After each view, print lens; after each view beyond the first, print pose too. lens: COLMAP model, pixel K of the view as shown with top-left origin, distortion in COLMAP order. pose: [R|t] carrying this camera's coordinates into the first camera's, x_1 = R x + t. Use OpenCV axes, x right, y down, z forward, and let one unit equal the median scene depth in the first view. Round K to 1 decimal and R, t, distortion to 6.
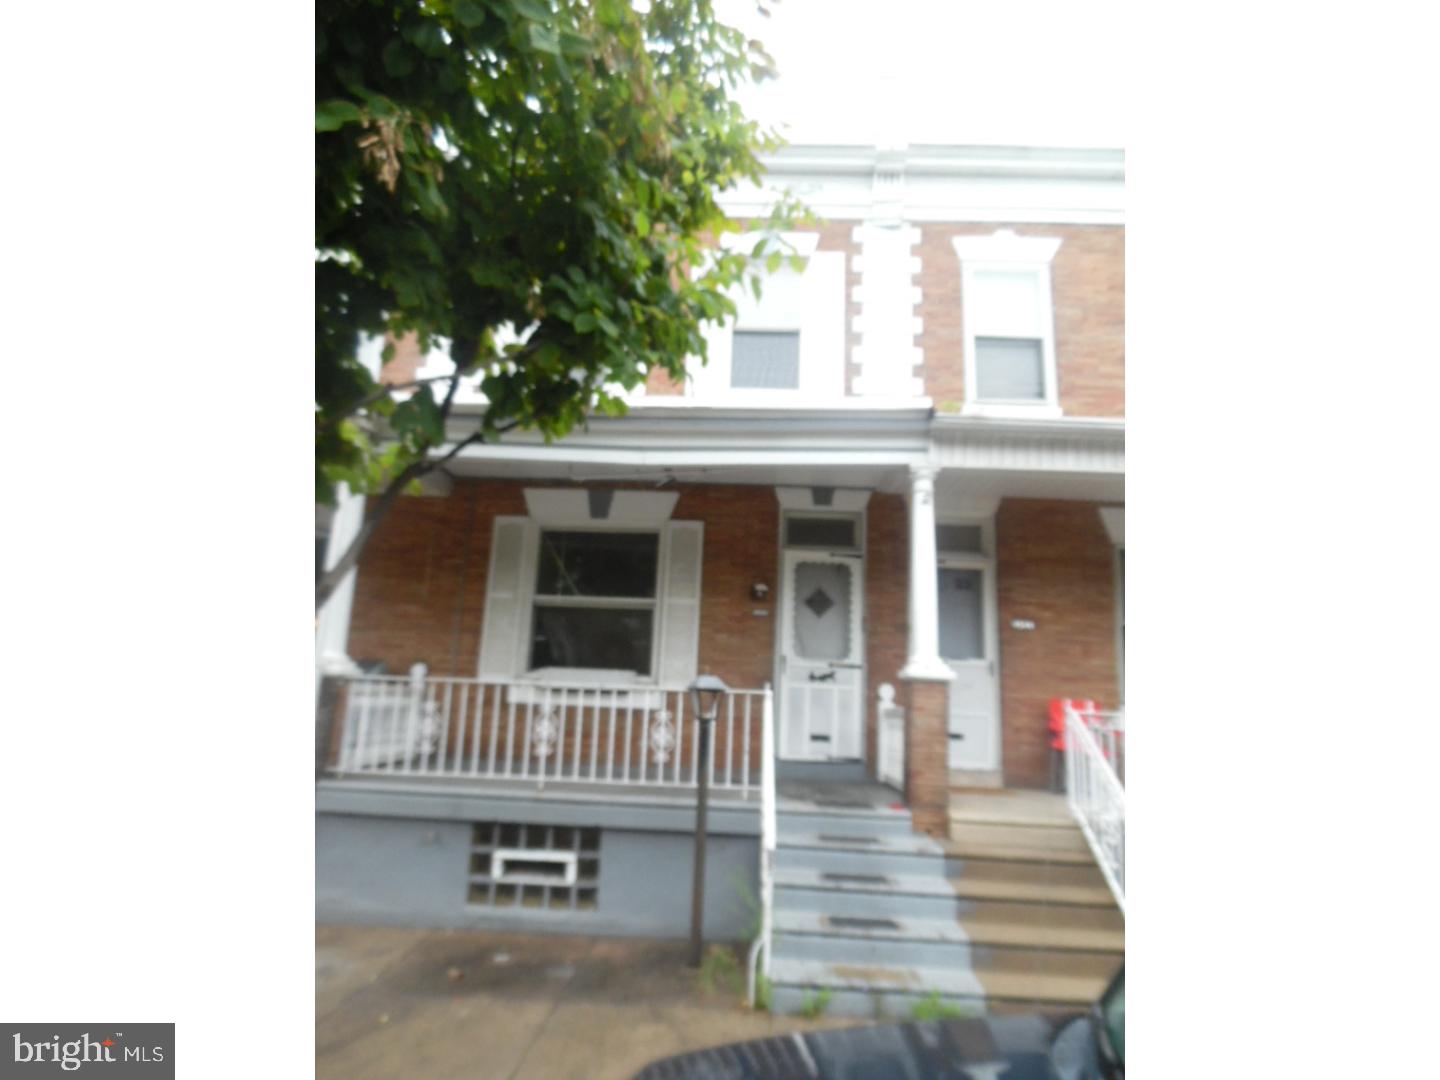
lens RADIAL K [[764.3, 0, 703.1], [0, 764.3, 541.1], [0, 0, 1]] dist [-0.023310, -0.000920]
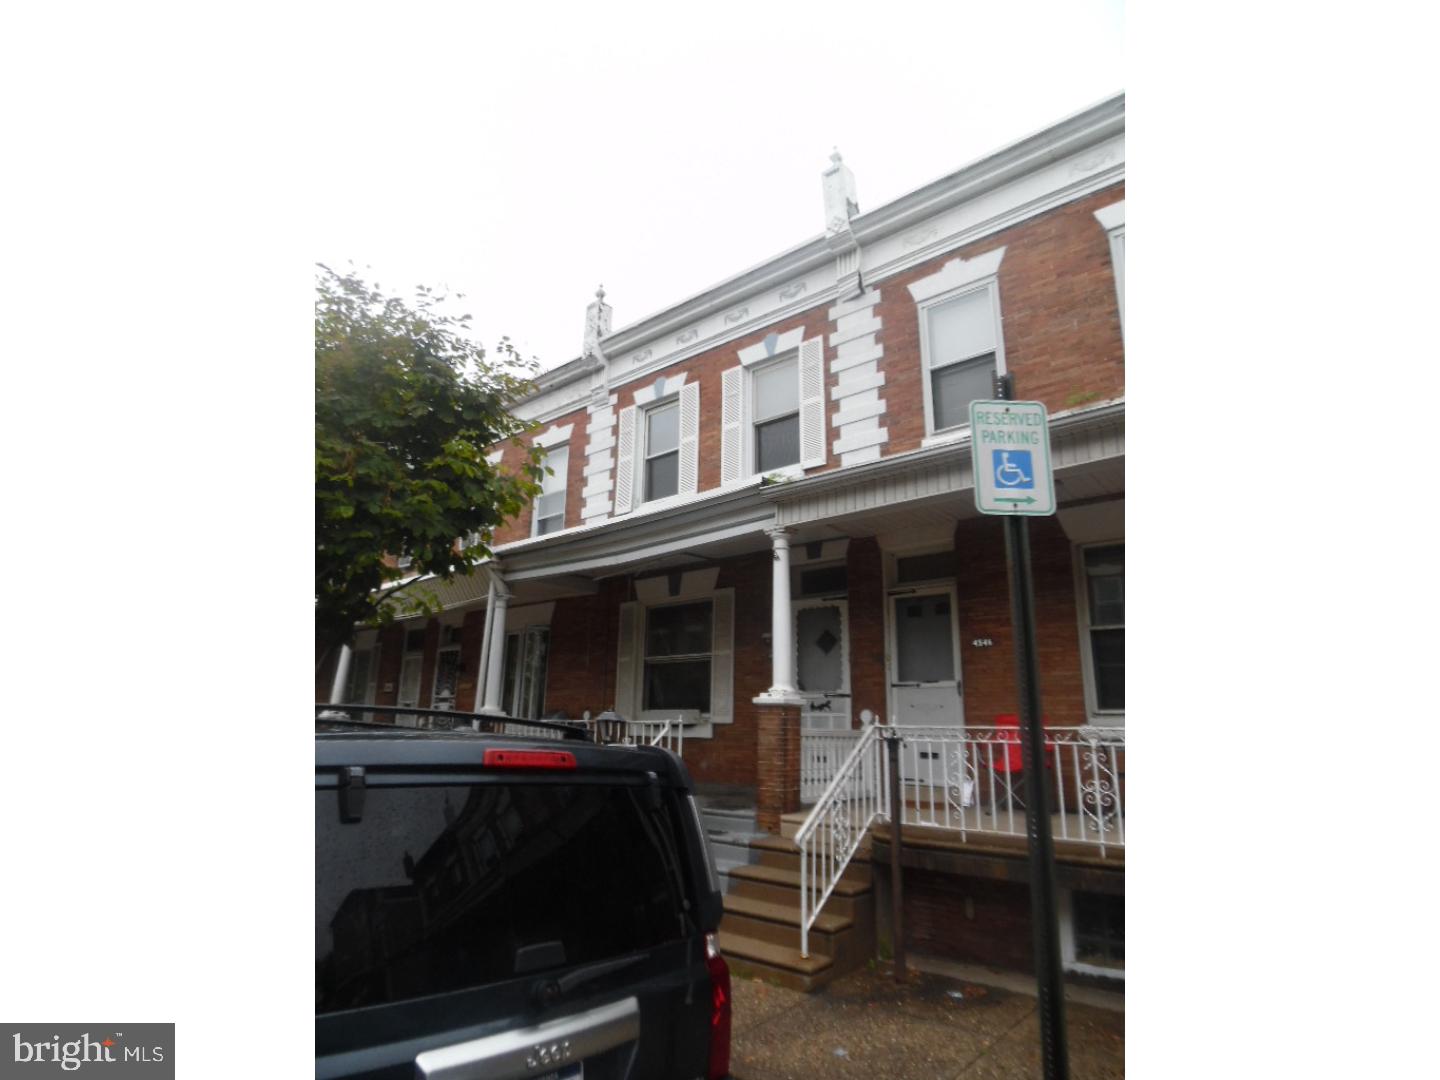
lens RADIAL K [[764.3, 0, 703.1], [0, 764.3, 541.1], [0, 0, 1]] dist [-0.023310, -0.000920]
pose [[0.774399, -0.183237, -0.605583, 0.755777], [0.146928, 0.983060, -0.109567, 0.031711], [0.615401, -0.004129, 0.788203, -0.024212]]
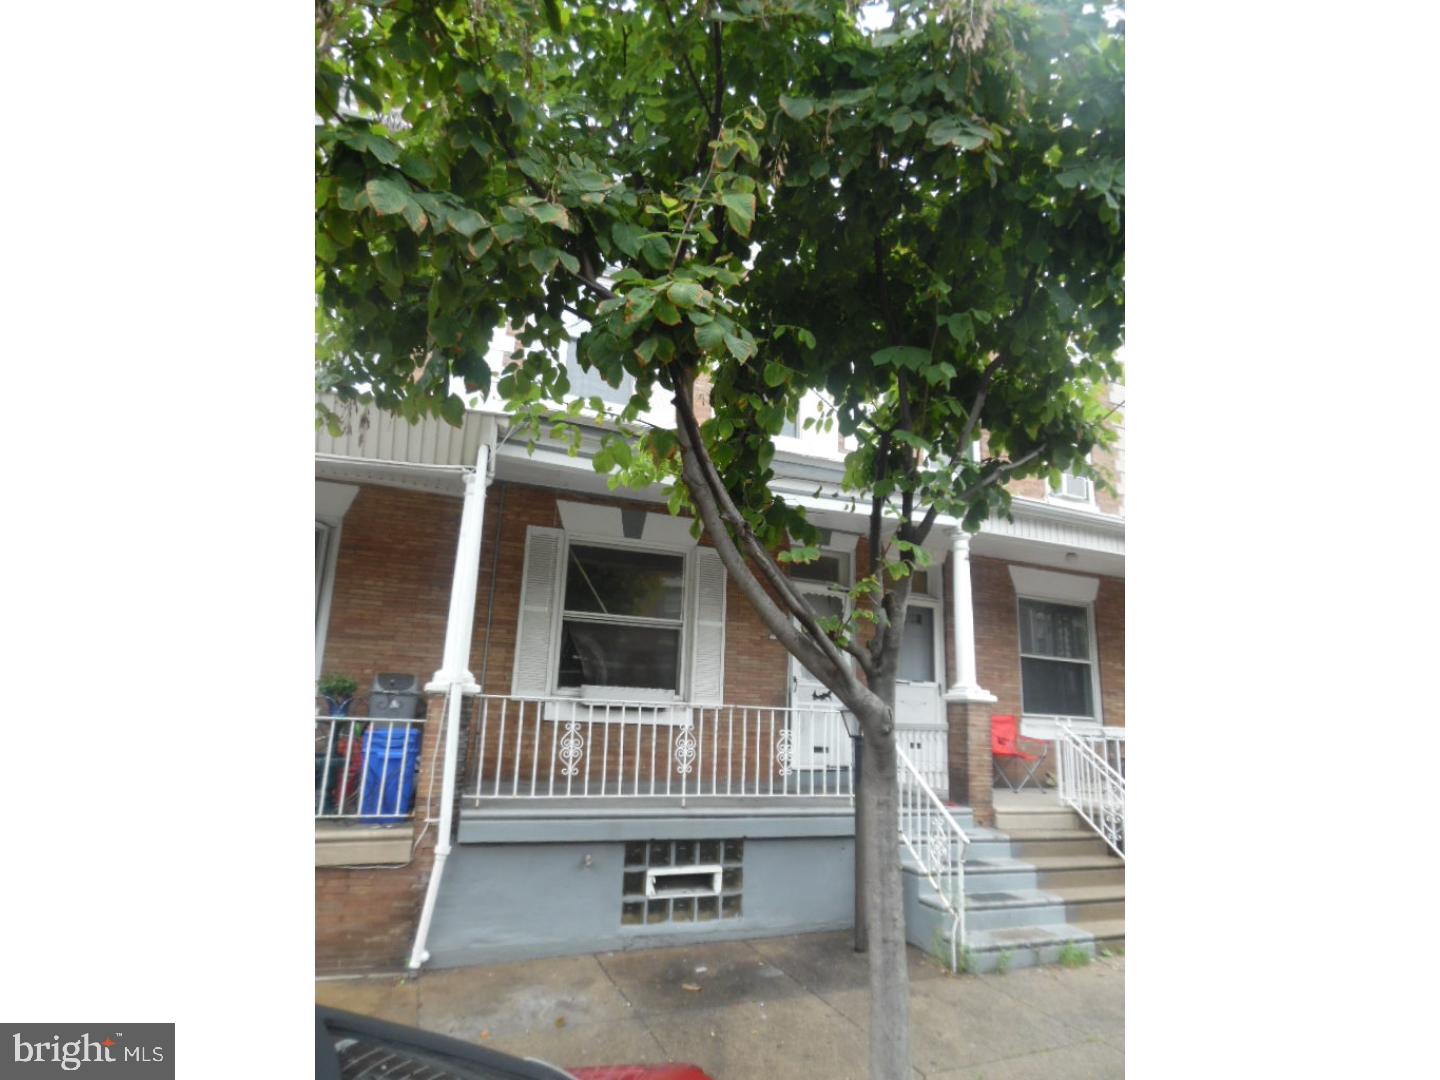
lens RADIAL K [[764.3, 0, 703.1], [0, 764.3, 541.1], [0, 0, 1]] dist [-0.023310, -0.000920]
pose [[0.908648, 0.088503, 0.408076, -0.485833], [-0.086251, 0.995985, -0.023955, -0.010012], [-0.408557, -0.013430, 0.912634, 0.031360]]
